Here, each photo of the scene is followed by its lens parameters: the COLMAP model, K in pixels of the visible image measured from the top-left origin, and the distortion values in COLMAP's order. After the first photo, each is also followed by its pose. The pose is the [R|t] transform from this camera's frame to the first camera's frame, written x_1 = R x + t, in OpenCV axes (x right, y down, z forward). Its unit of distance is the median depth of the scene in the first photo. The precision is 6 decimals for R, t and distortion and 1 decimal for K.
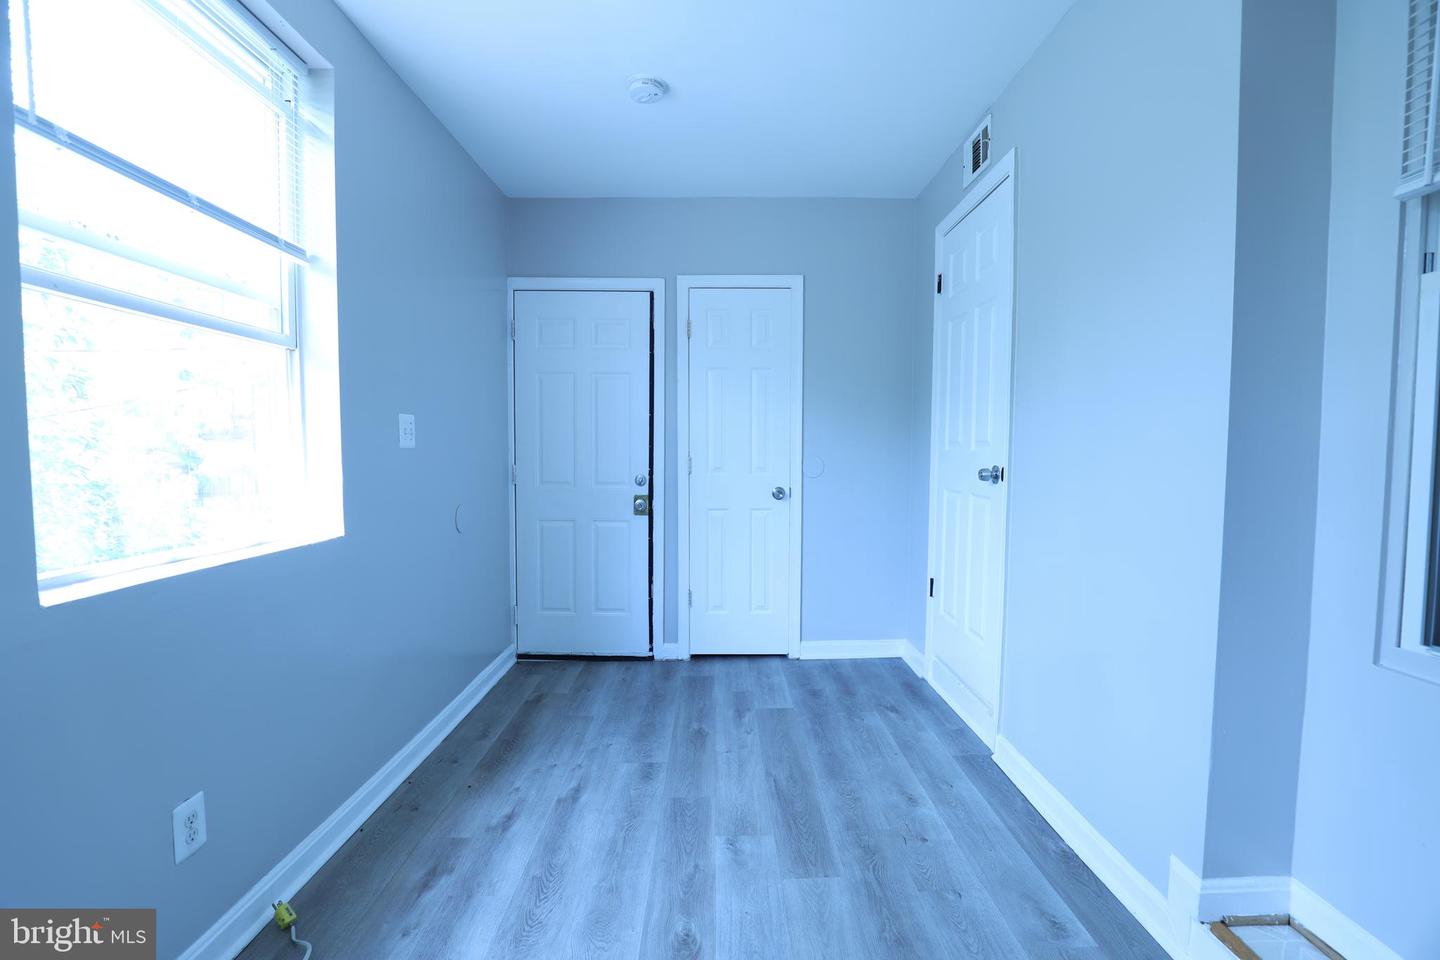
lens RADIAL K [[665.6, 0, 734.2], [0, 665.6, 486.1], [0, 0, 1]] dist [-0.039068, 0.008060]
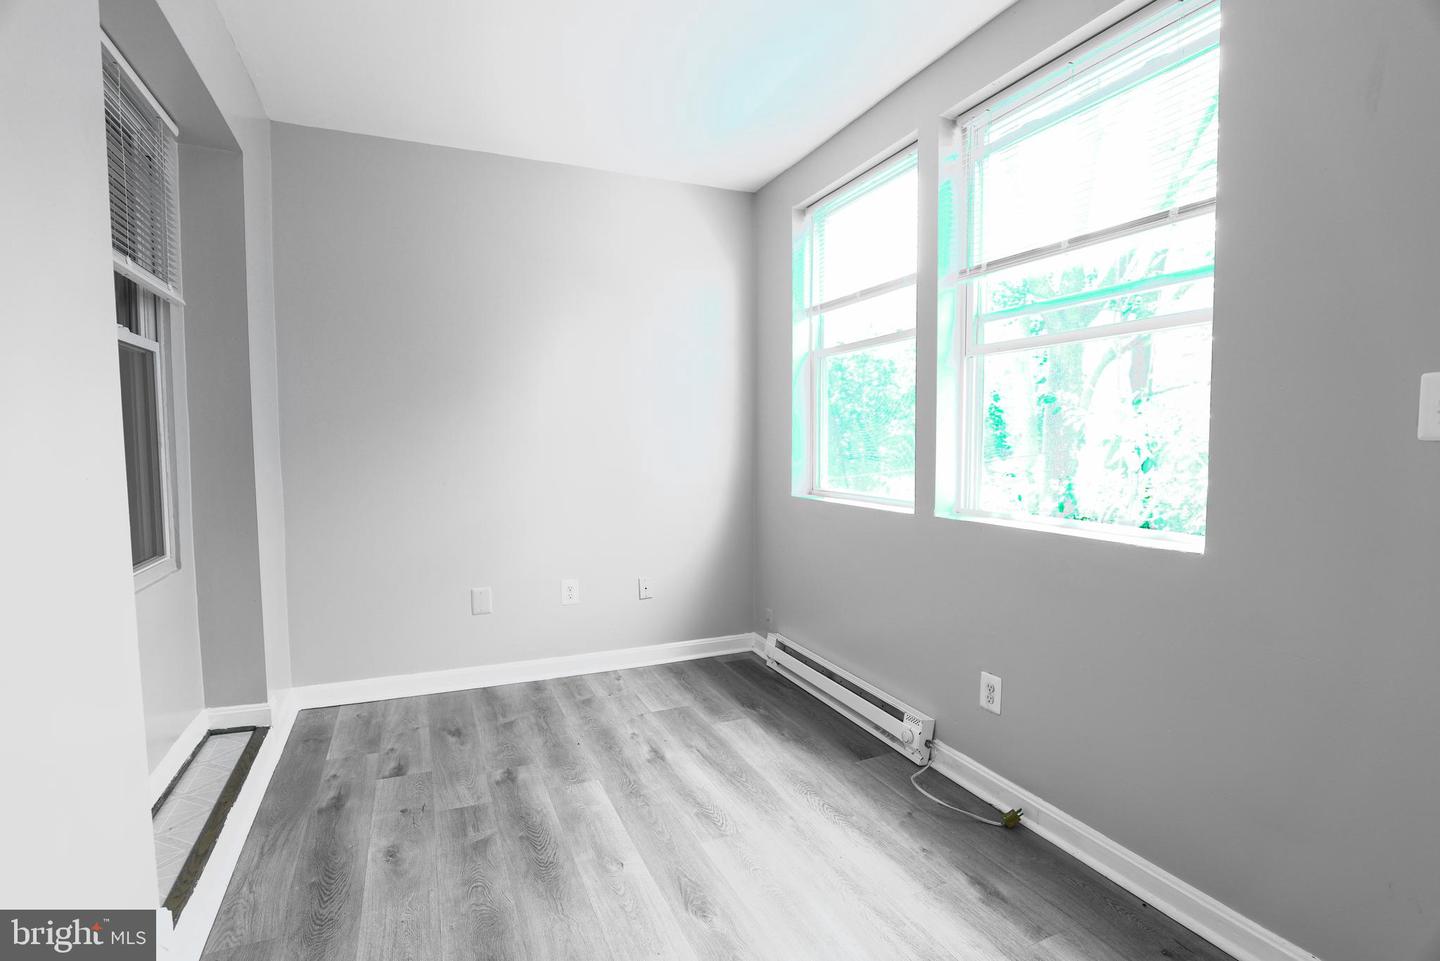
lens RADIAL K [[665.6, 0, 734.2], [0, 665.6, 486.6], [0, 0, 1]] dist [-0.039068, 0.008060]
pose [[-0.913379, 0.031419, -0.405896, 0.287367], [-0.021324, 0.991957, 0.124768, -0.118738], [0.406551, 0.122616, -0.905363, 1.892498]]
